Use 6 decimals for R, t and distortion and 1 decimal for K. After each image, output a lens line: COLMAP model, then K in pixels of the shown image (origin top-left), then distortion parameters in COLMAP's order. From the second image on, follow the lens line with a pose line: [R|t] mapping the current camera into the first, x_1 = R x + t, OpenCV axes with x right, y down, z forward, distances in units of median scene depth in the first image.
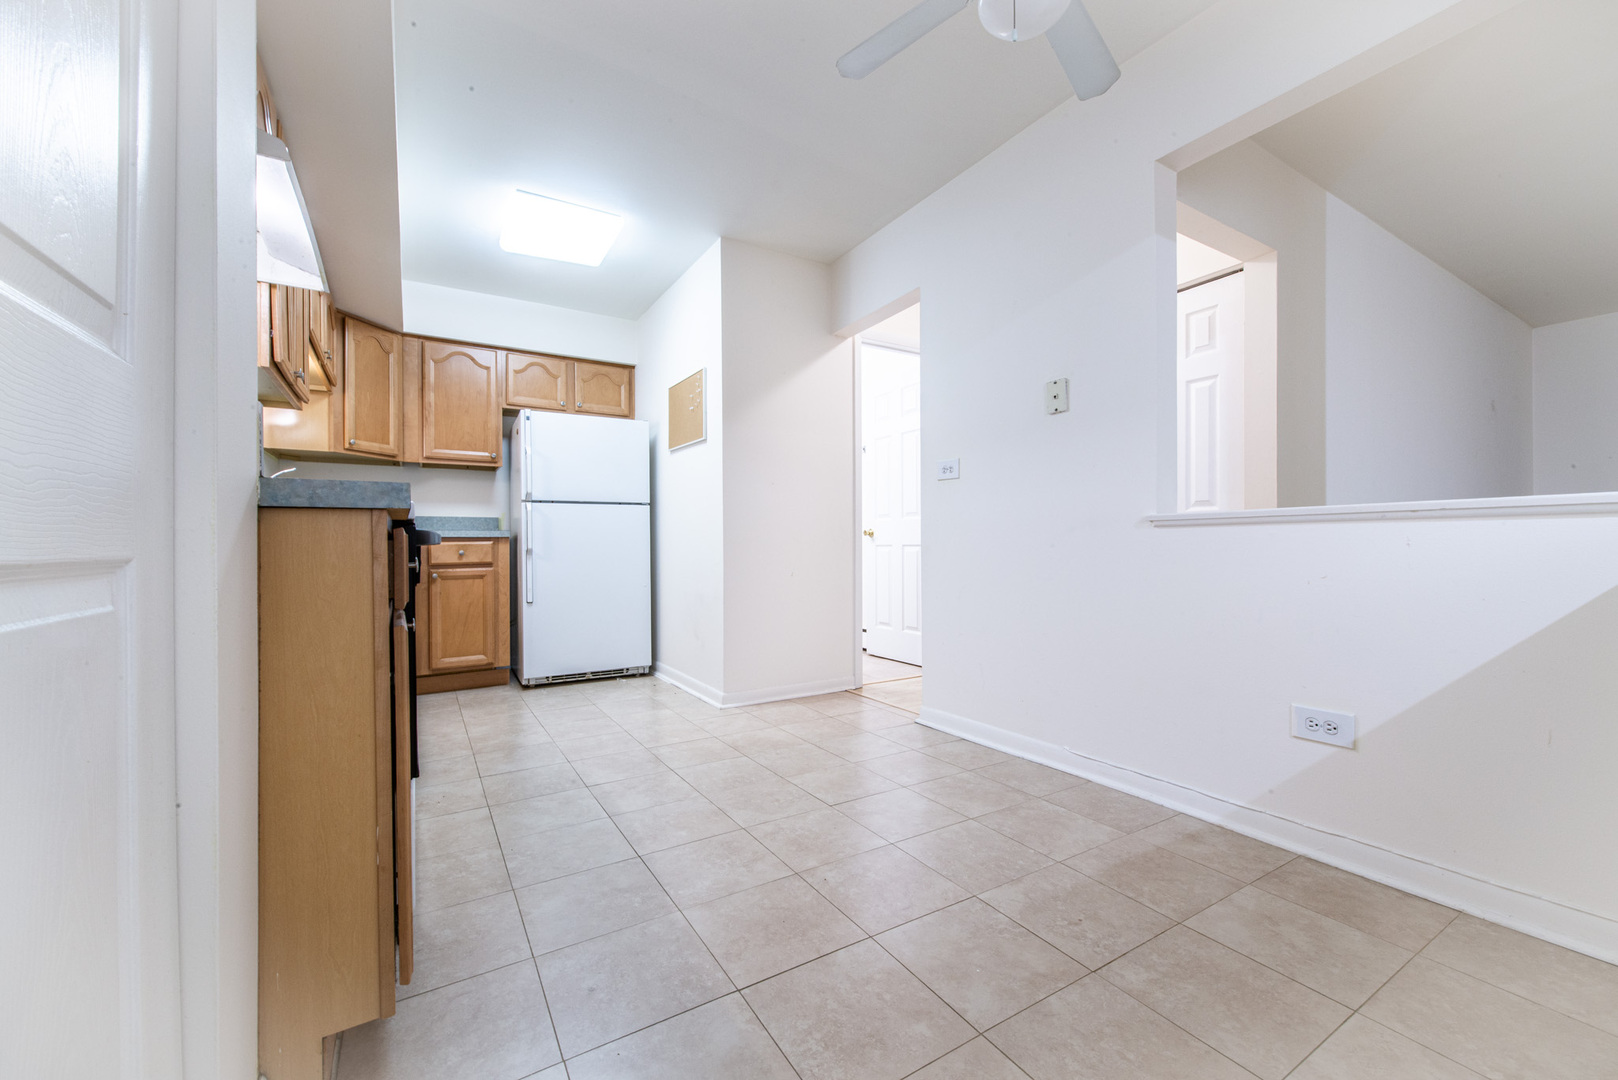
lens RADIAL K [[633.1, 0, 793.5], [0, 633.1, 542.7], [0, 0, 1]] dist [0.006633, -0.002458]
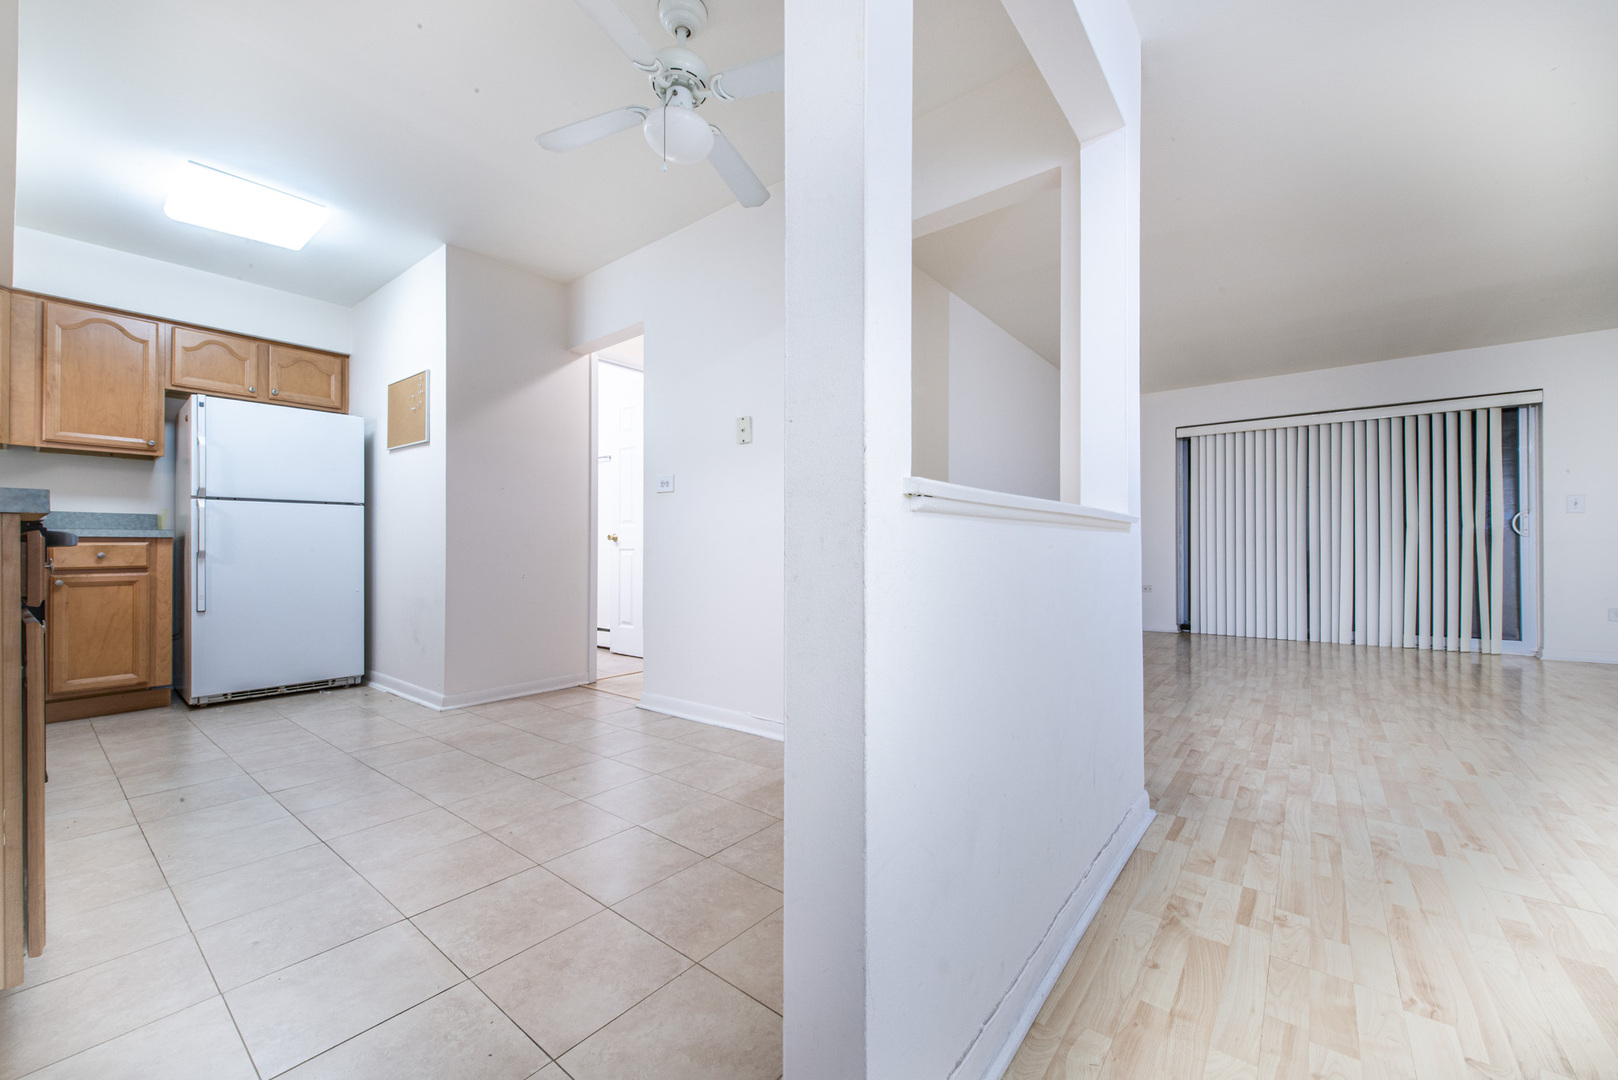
lens RADIAL K [[633.1, 0, 804.4], [0, 633.1, 542.0], [0, 0, 1]] dist [0.006633, -0.002458]
pose [[0.936637, 0.009809, 0.350164, 0.065768], [-0.007316, 0.999938, -0.008441, -0.001404], [-0.350225, 0.005344, 0.936650, -0.137460]]
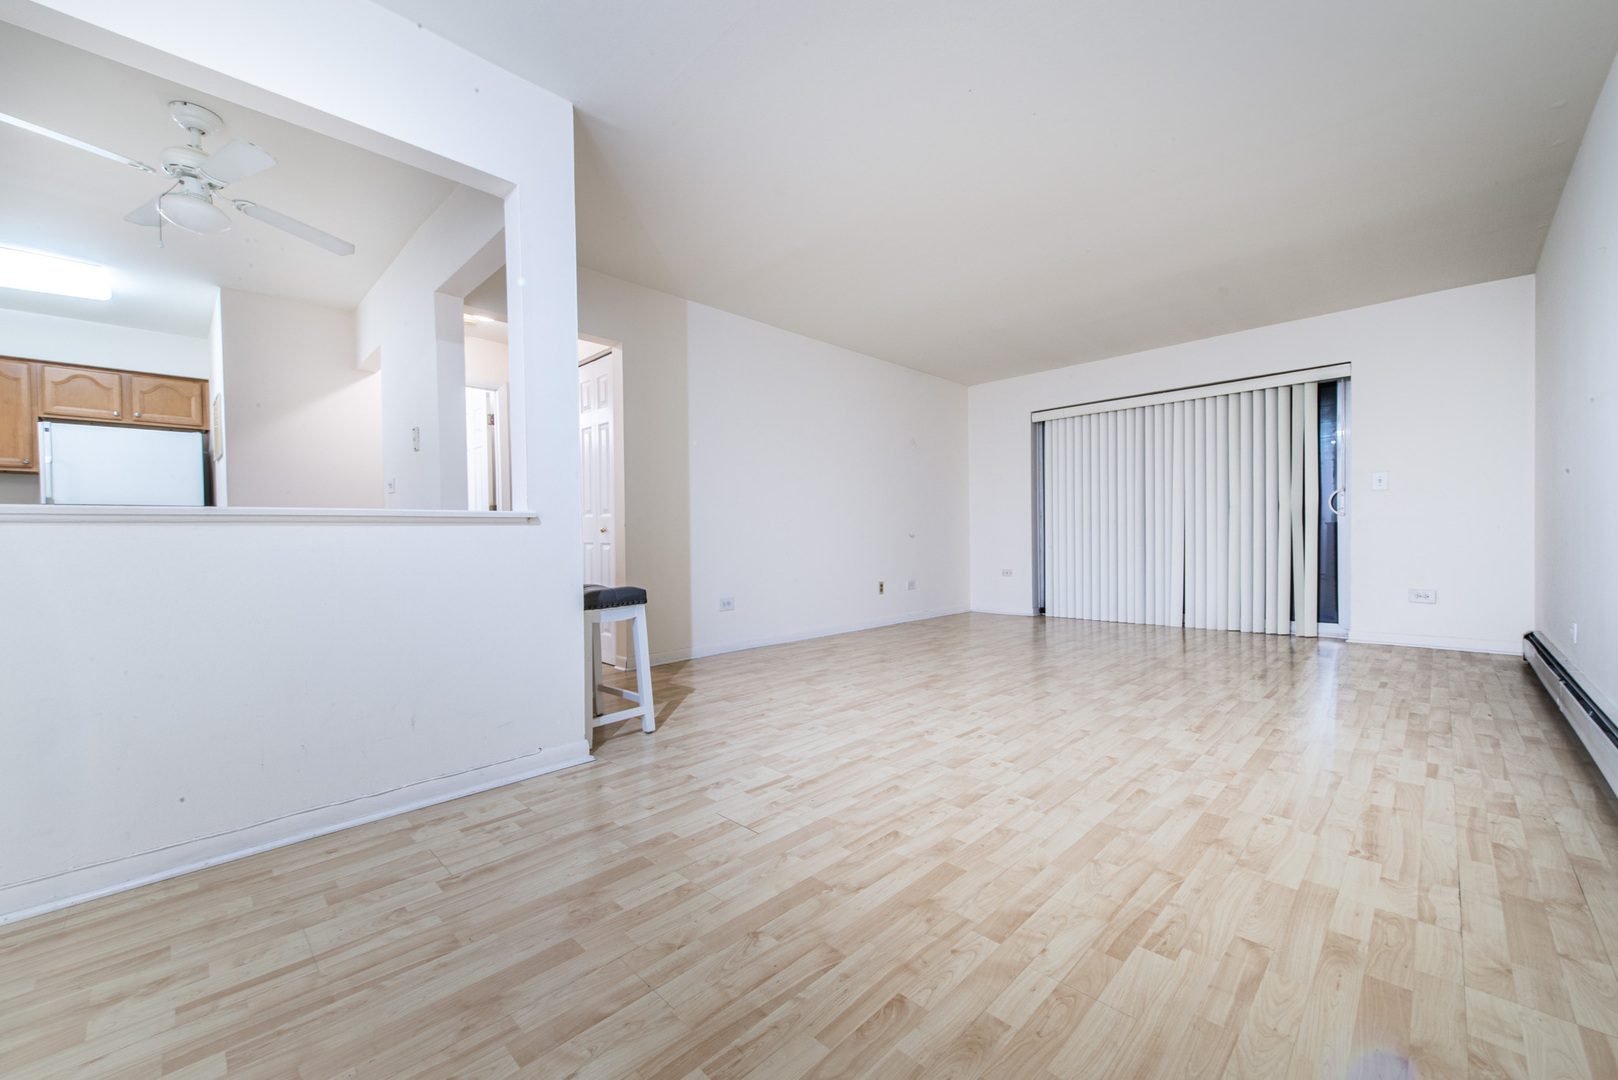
lens RADIAL K [[633.1, 0, 796.4], [0, 633.1, 548.0], [0, 0, 1]] dist [0.006633, -0.002458]
pose [[0.969868, -0.010707, 0.243396, 0.583821], [0.005973, 0.999778, 0.020182, -0.003137], [-0.243558, -0.018120, 0.969717, -0.408191]]
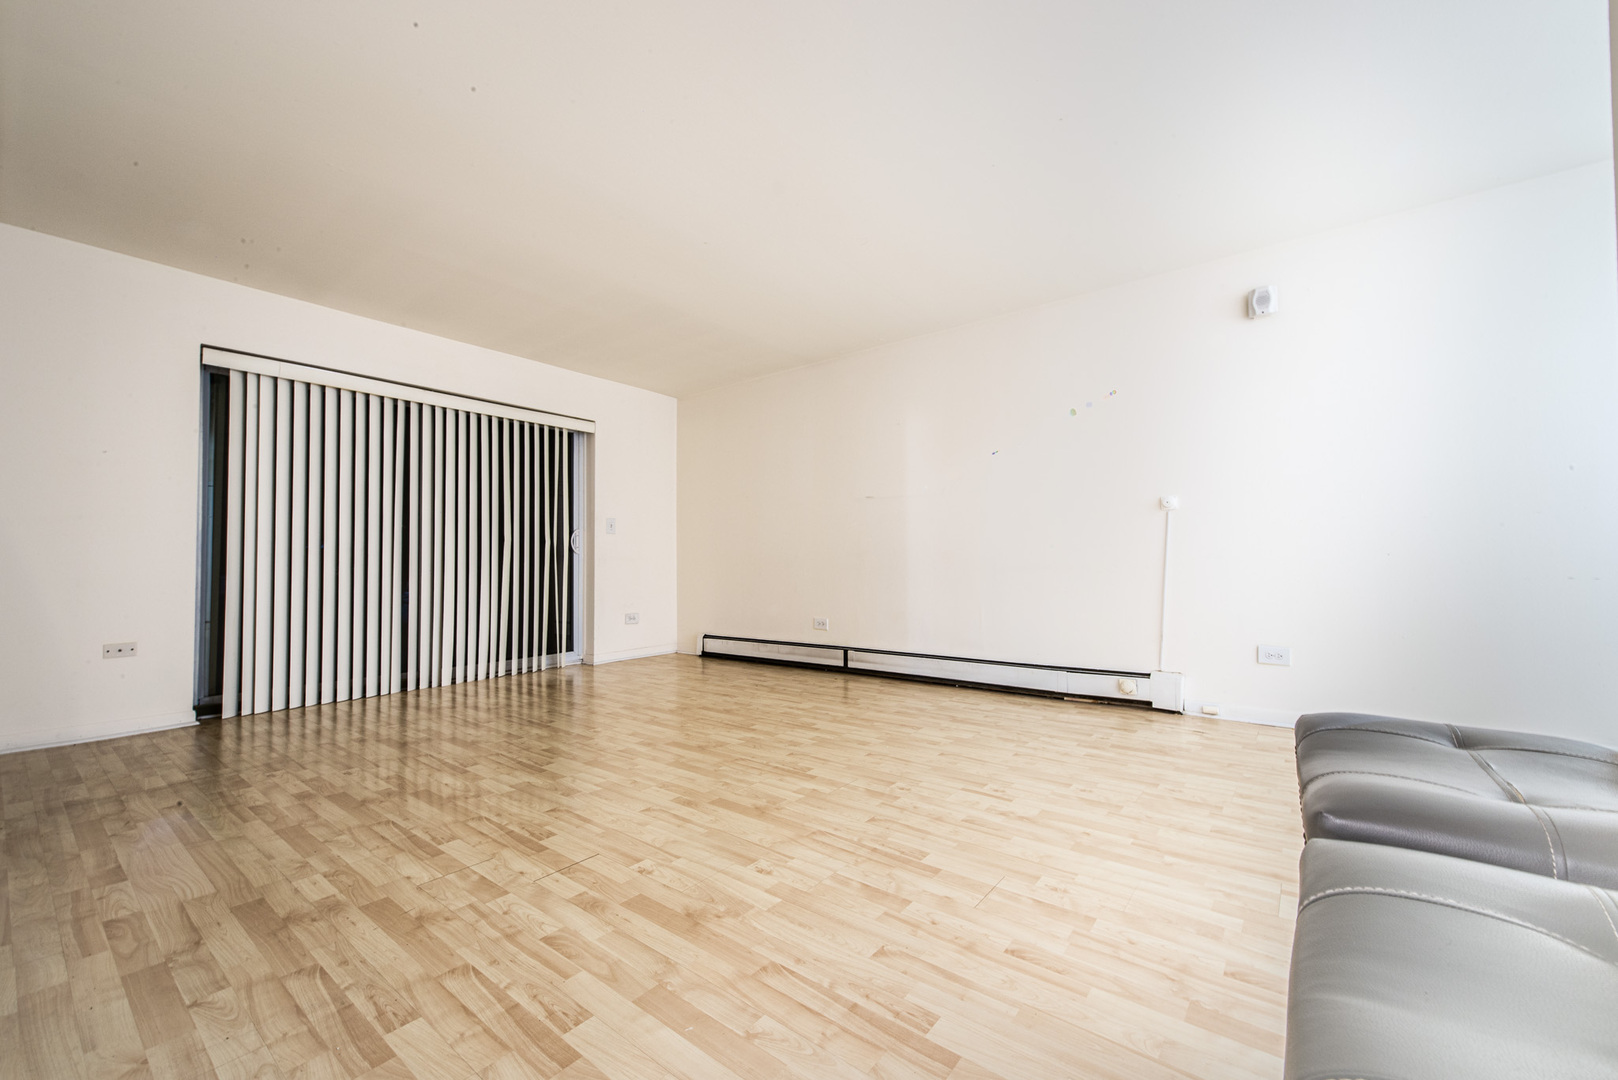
lens RADIAL K [[633.1, 0, 805.2], [0, 633.1, 590.0], [0, 0, 1]] dist [0.006633, -0.002458]
pose [[-0.352758, -0.032373, 0.935154, 0.428672], [0.009944, 0.999215, 0.038342, -0.006945], [-0.935662, 0.022825, -0.352160, 0.629347]]
